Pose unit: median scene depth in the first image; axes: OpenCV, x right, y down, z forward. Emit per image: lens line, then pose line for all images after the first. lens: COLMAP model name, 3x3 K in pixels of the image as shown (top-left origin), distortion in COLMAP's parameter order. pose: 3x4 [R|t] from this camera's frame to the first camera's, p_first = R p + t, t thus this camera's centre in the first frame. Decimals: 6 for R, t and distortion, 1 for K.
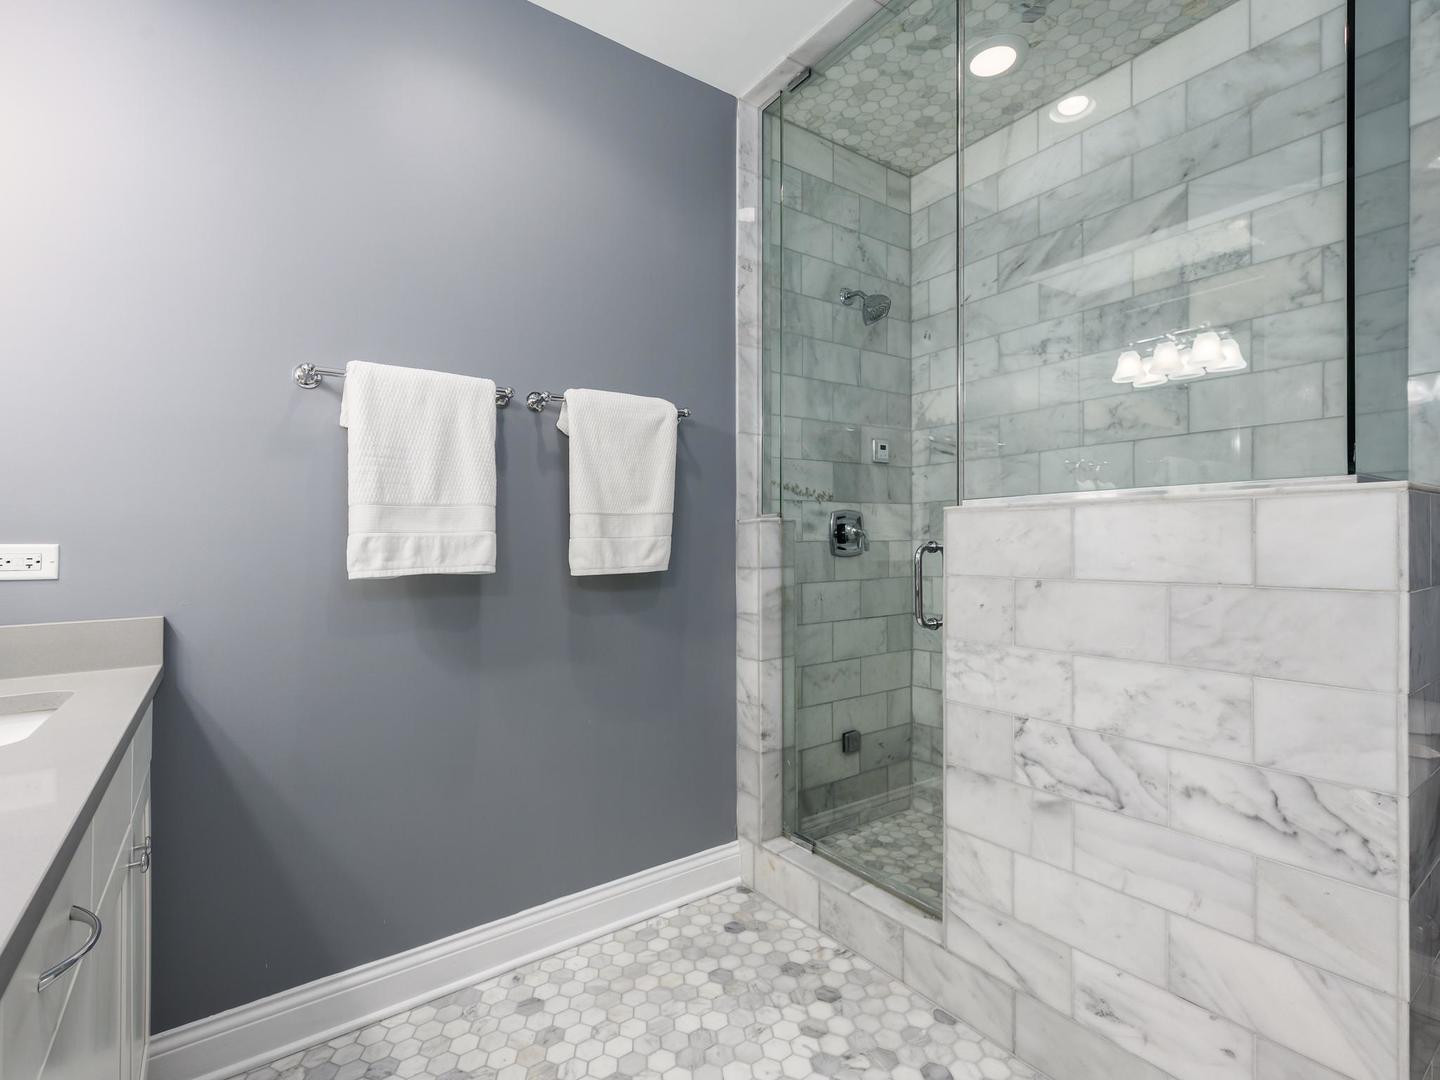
lens RADIAL K [[673.5, 0, 732.2], [0, 673.5, 539.7], [0, 0, 1]] dist [-0.005504, -0.000803]
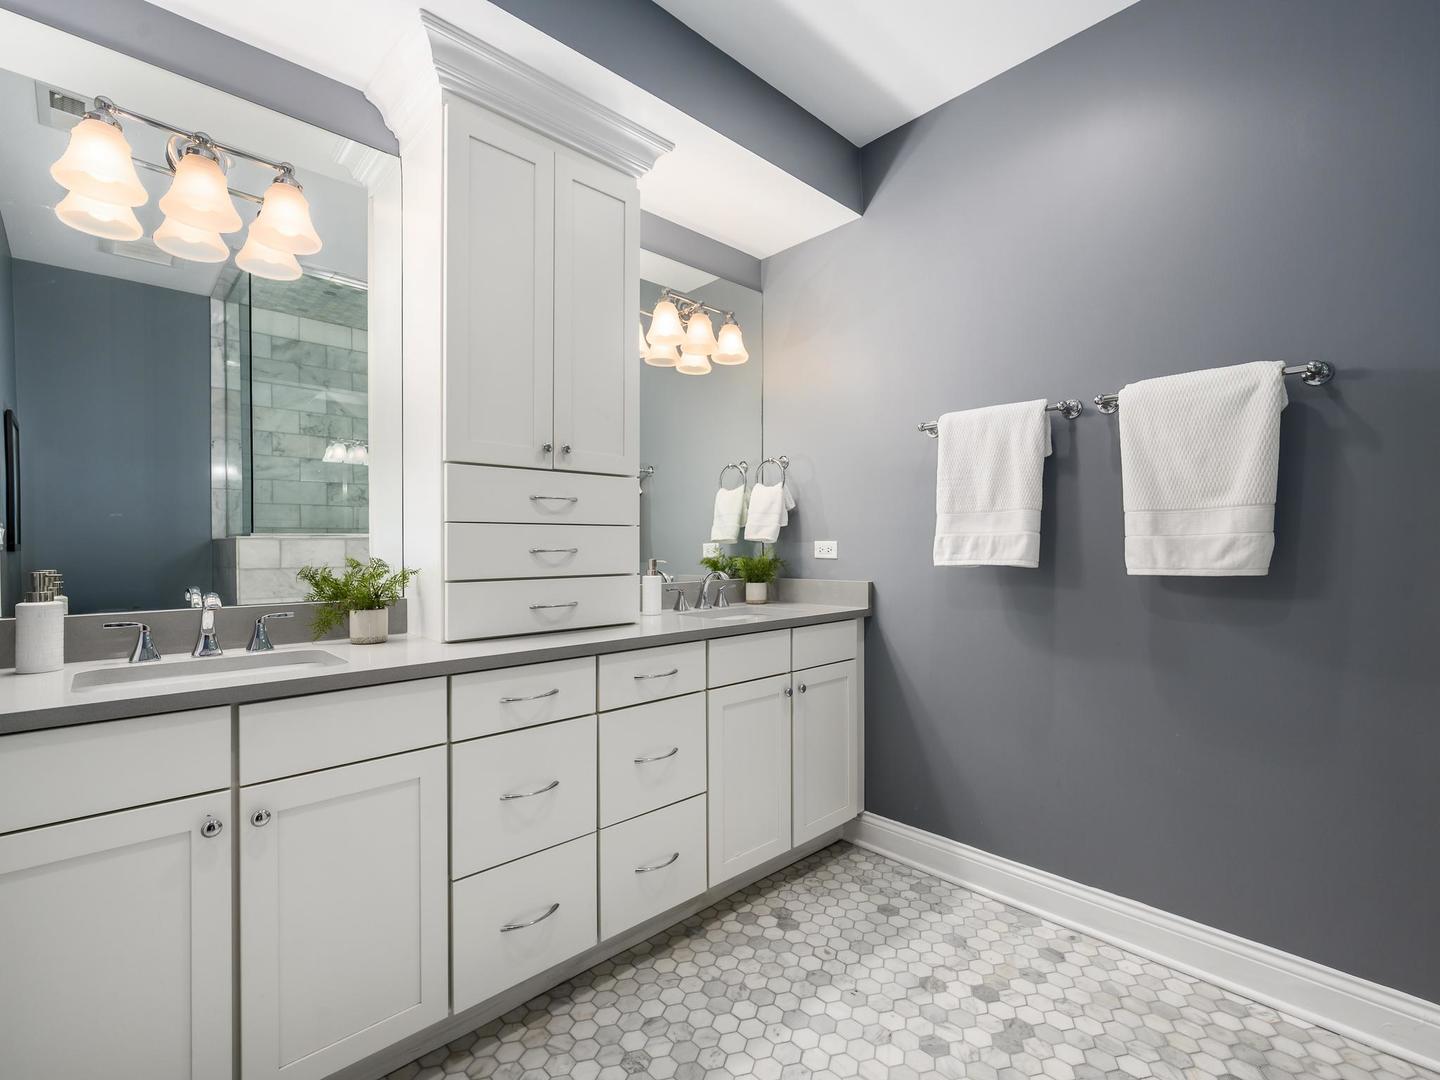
lens RADIAL K [[673.5, 0, 732.3], [0, 673.5, 544.2], [0, 0, 1]] dist [-0.005504, -0.000803]
pose [[0.127644, 0.006843, -0.991796, 0.732262], [0.005519, 0.999956, 0.007610, -0.001569], [0.991805, -0.006445, 0.127600, 0.330790]]
